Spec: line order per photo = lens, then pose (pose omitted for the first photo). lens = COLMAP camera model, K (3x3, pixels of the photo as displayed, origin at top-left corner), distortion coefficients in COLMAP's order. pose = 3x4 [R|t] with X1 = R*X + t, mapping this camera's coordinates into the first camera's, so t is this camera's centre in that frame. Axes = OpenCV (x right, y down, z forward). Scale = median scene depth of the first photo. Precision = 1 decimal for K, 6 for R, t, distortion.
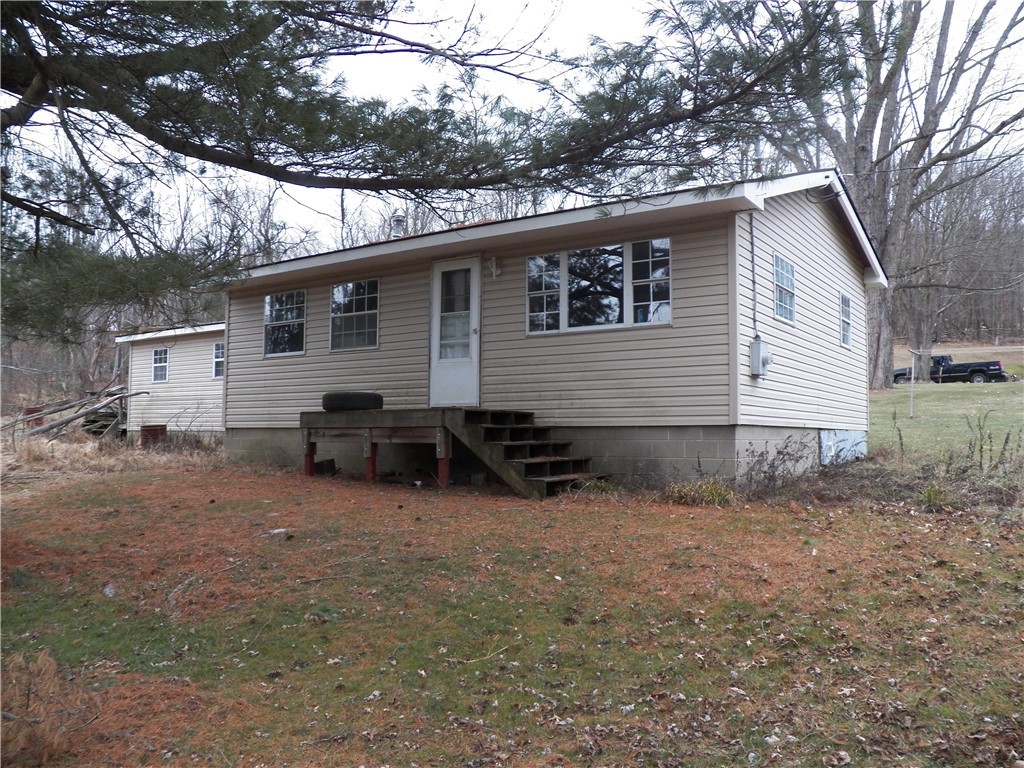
lens RADIAL K [[839.2, 0, 512.8], [0, 839.2, 383.3], [0, 0, 1]] dist [-0.128391, 0.076870]
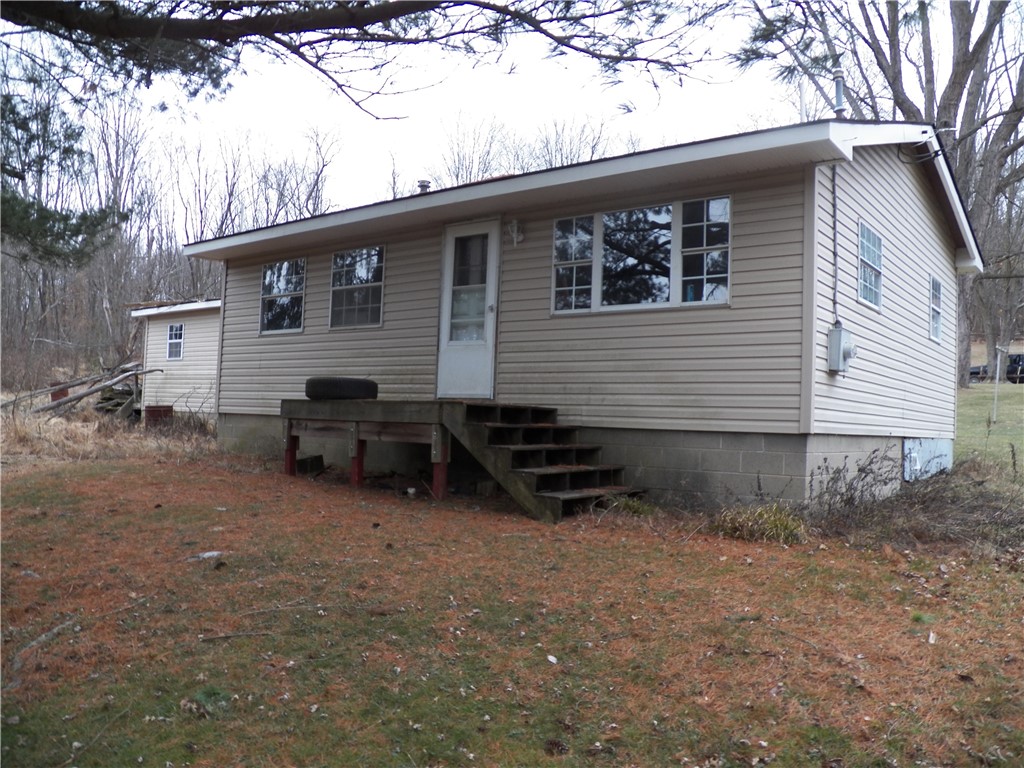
lens RADIAL K [[839.2, 0, 511.6], [0, 839.2, 383.6], [0, 0, 1]] dist [-0.128391, 0.076870]
pose [[0.997580, 0.028808, -0.063284, 0.035078], [-0.027707, 0.999450, 0.018202, -0.003667], [0.063774, -0.016405, 0.997830, 0.192343]]
